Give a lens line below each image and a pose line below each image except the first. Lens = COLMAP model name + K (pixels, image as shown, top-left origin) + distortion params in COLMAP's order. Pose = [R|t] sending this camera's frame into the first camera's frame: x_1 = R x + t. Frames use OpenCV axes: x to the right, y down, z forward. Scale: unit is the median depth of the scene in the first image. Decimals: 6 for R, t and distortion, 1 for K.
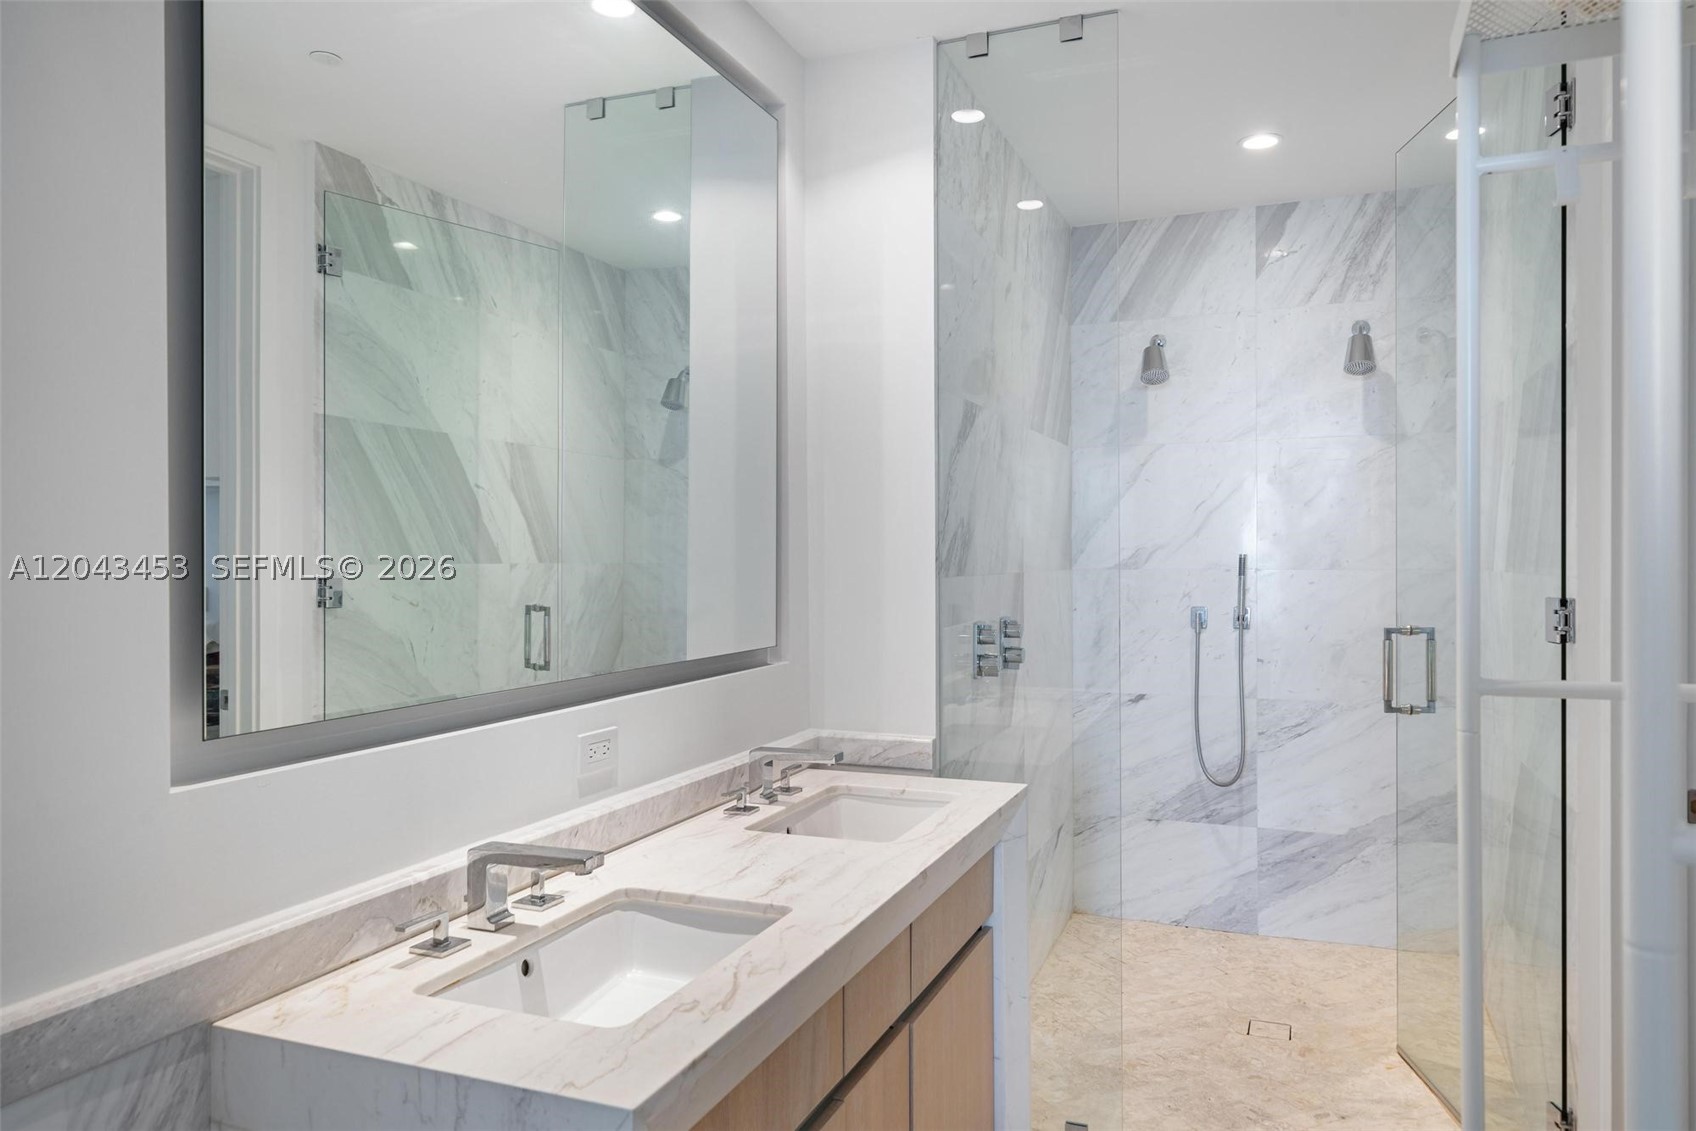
lens RADIAL K [[1132.3, 0, 850.3], [0, 1132.3, 562.8], [0, 0, 1]] dist [0.005523, 0.000126]
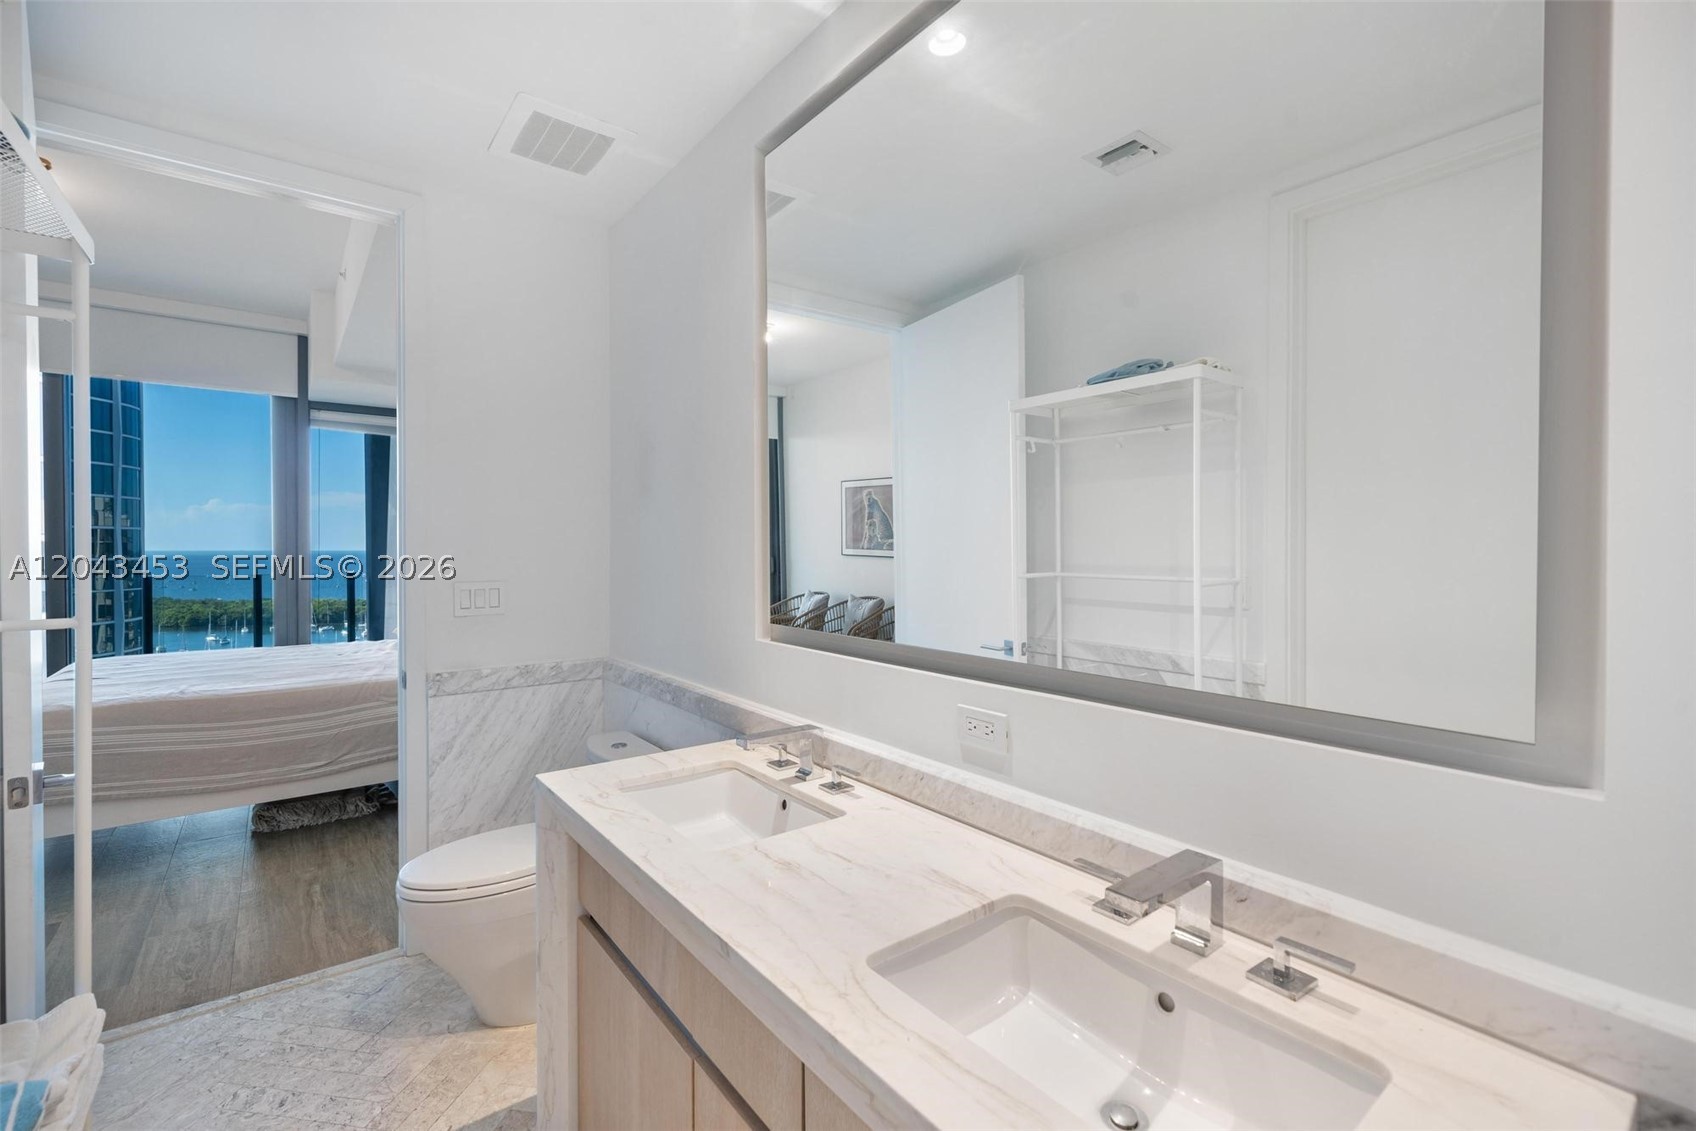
lens RADIAL K [[777.3, 0, 851.5], [0, 777.3, 556.4], [0, 0, 1]] dist [0.002237, 0.000275]
pose [[-0.527810, 0.011985, -0.849278, 0.488231], [-0.000164, 0.999899, 0.014212, -0.000531], [0.849362, 0.007640, -0.527755, 1.407607]]
